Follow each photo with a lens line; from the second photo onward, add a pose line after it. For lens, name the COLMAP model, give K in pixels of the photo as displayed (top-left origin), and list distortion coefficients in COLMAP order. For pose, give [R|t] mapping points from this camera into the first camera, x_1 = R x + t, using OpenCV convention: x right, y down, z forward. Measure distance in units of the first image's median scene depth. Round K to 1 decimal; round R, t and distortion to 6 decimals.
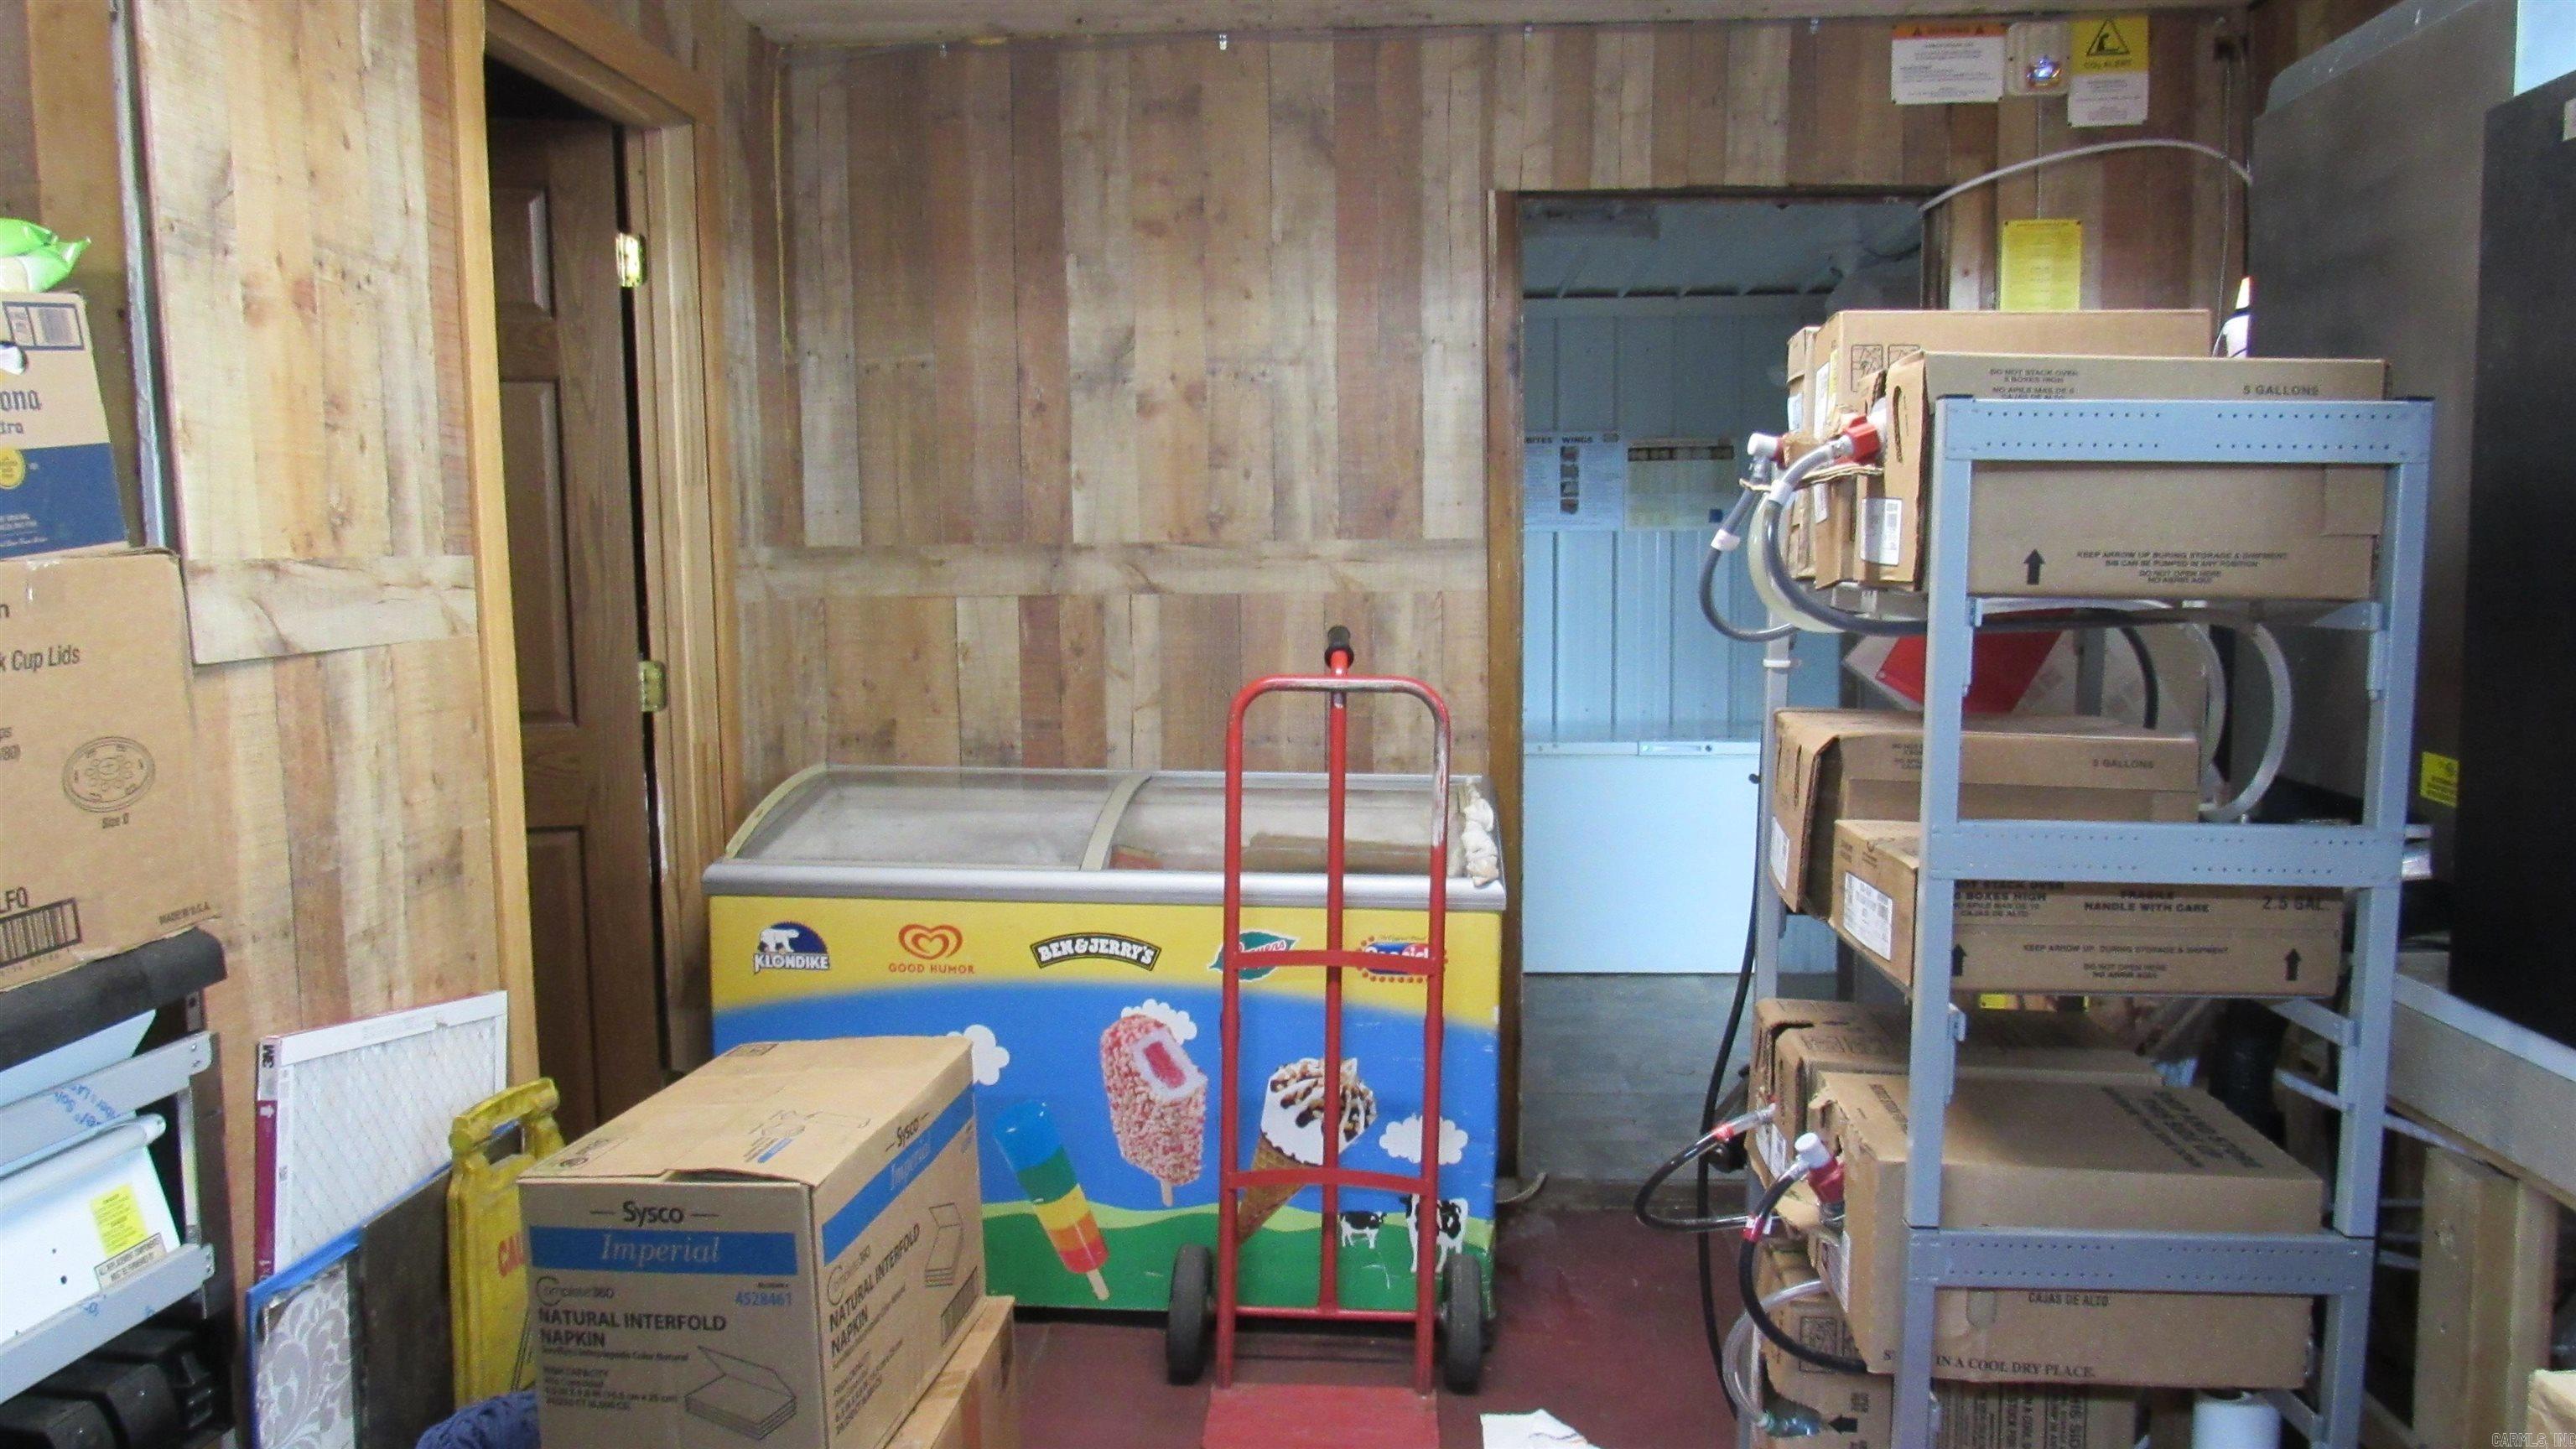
lens RADIAL K [[1839.0, 0, 1288.0], [0, 1839.0, 724.5], [0, 0, 1]] dist [-0.026481, 0.017660]
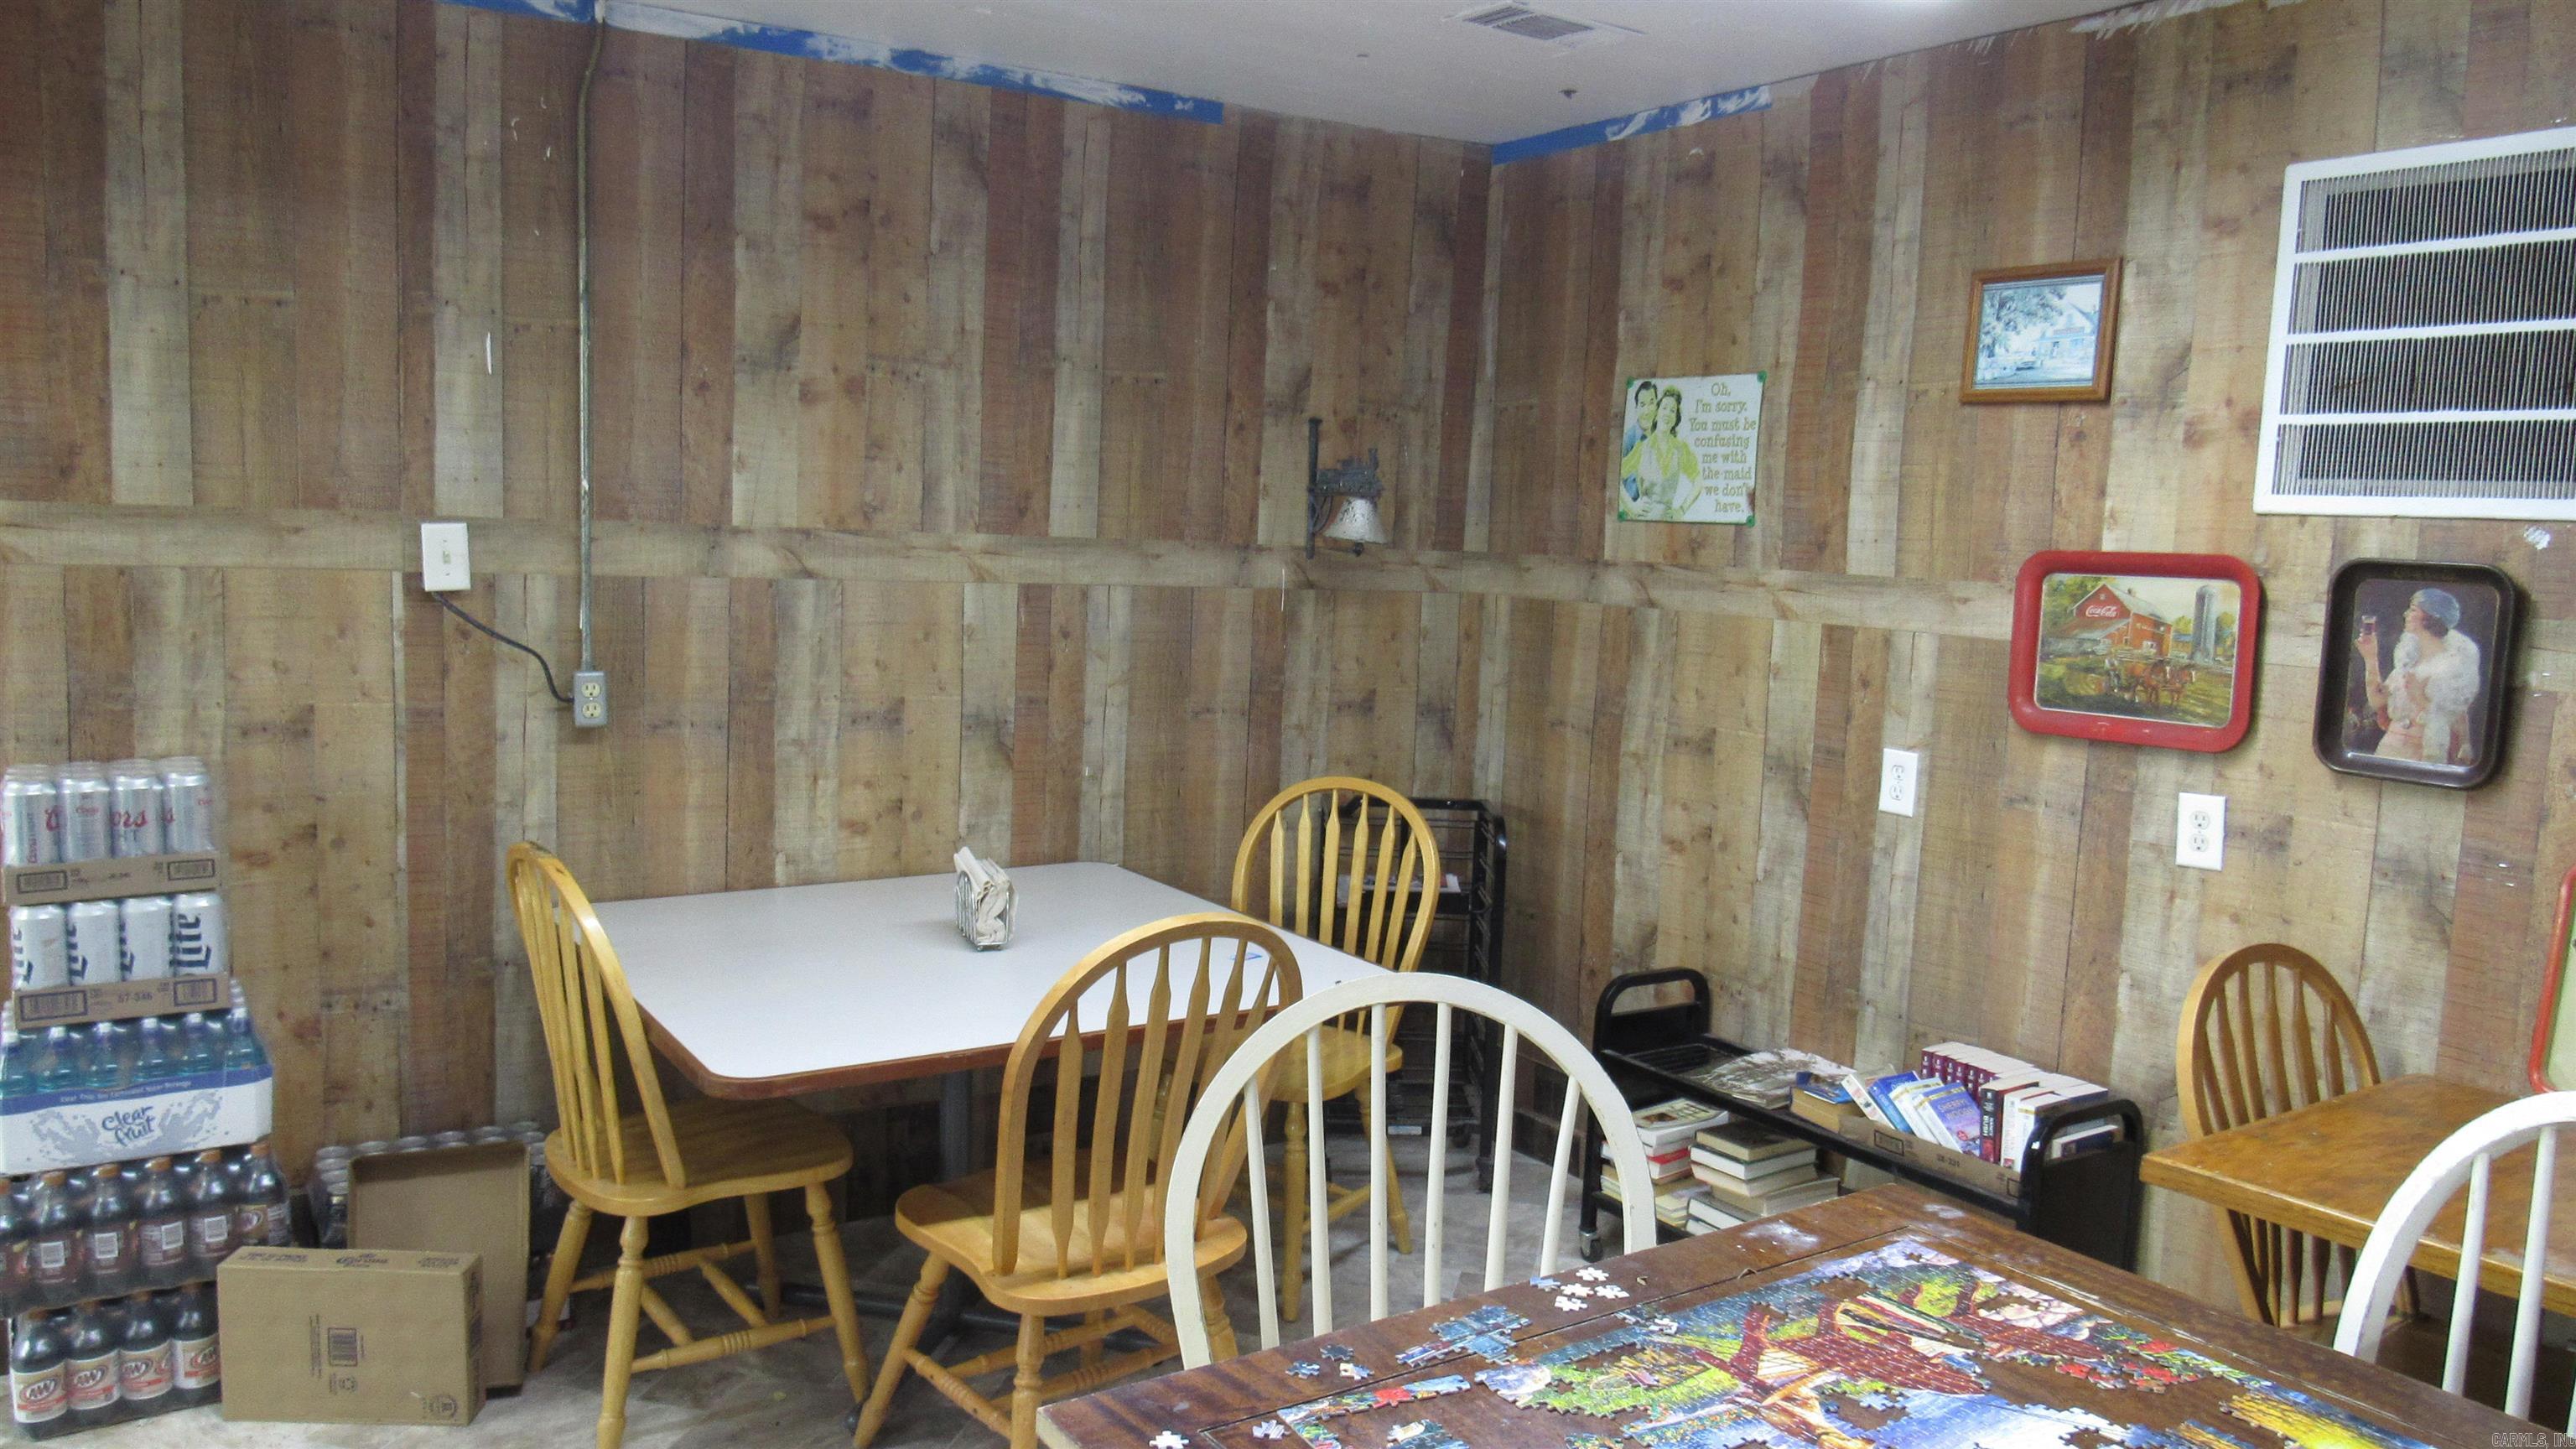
lens RADIAL K [[1839.0, 0, 1288.0], [0, 1839.0, 724.5], [0, 0, 1]] dist [-0.026481, 0.017660]
pose [[0.789102, -0.019035, 0.613967, -0.496993], [0.015649, 0.999818, 0.010884, 0.003353], [-0.614062, 0.001019, 0.789257, 0.029990]]
